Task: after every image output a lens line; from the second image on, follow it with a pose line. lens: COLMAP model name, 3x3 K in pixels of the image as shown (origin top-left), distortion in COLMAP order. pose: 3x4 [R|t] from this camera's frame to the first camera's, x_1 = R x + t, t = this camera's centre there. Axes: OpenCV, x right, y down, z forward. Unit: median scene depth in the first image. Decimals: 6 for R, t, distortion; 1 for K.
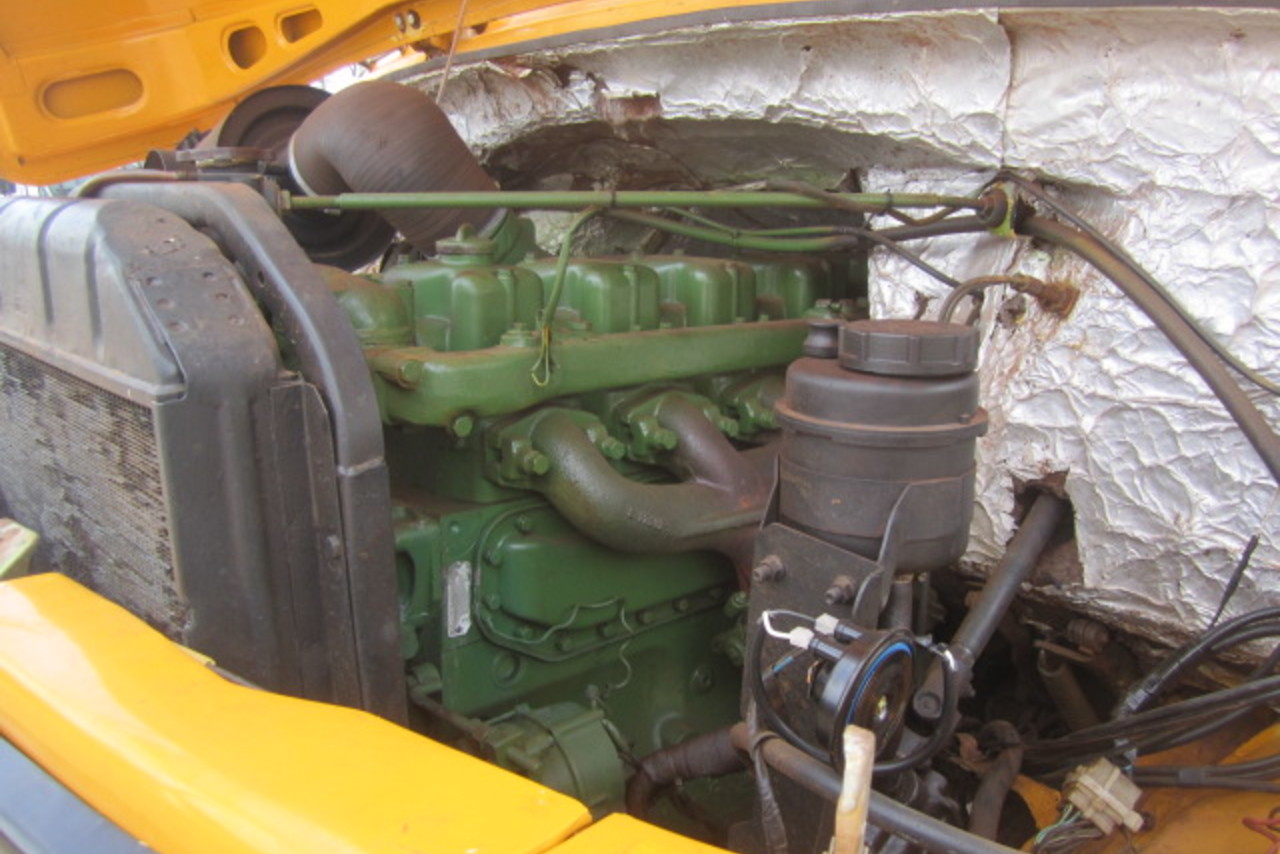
lens RADIAL K [[1065.0, 0, 638.5], [0, 1065.0, 431.6], [0, 0, 1]] dist [-0.061391, 0.022869]
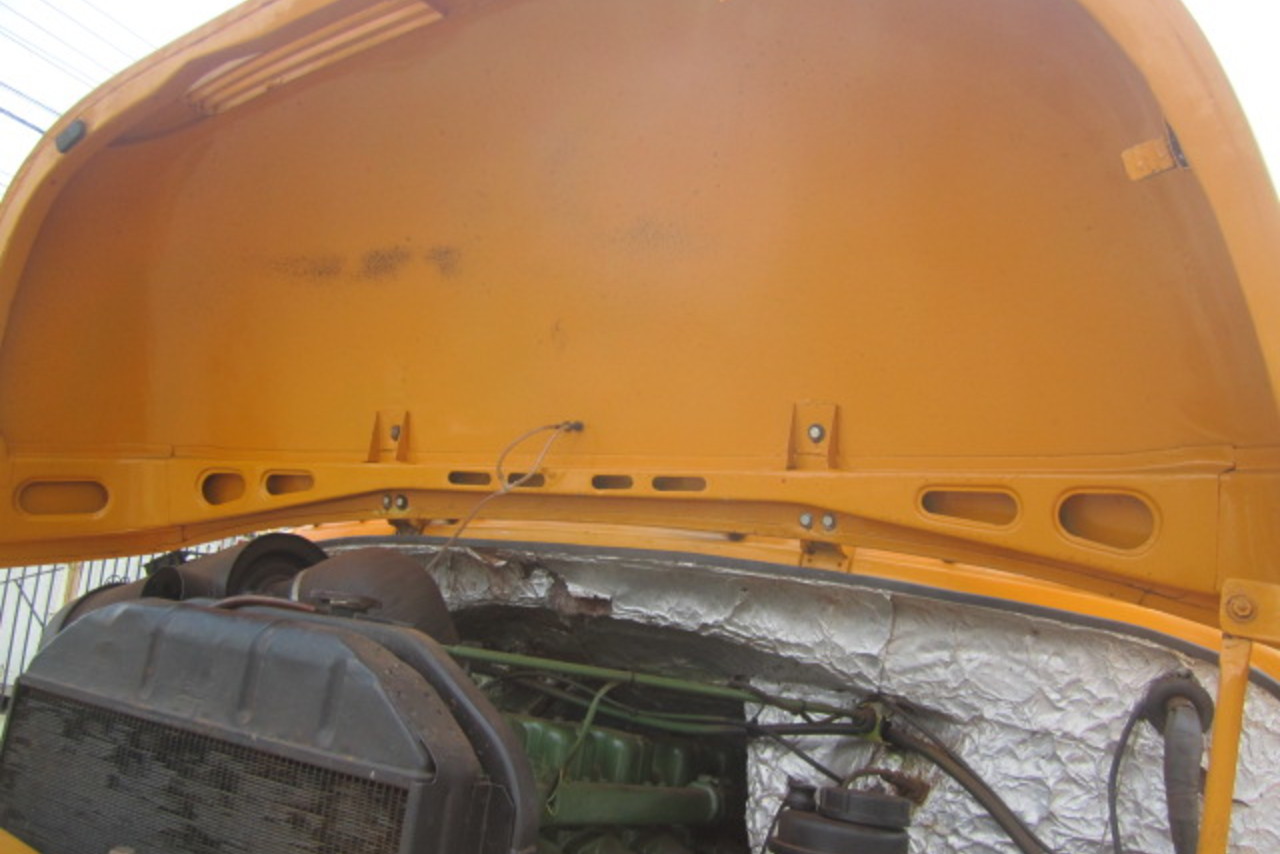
lens RADIAL K [[1065.0, 0, 640.0], [0, 1065.0, 421.9], [0, 0, 1]] dist [-0.061391, 0.022869]
pose [[0.949974, 0.202184, 0.238058, -0.397596], [-0.077839, 0.891410, -0.446464, 0.096299], [-0.302475, 0.405599, 0.862554, -0.319276]]
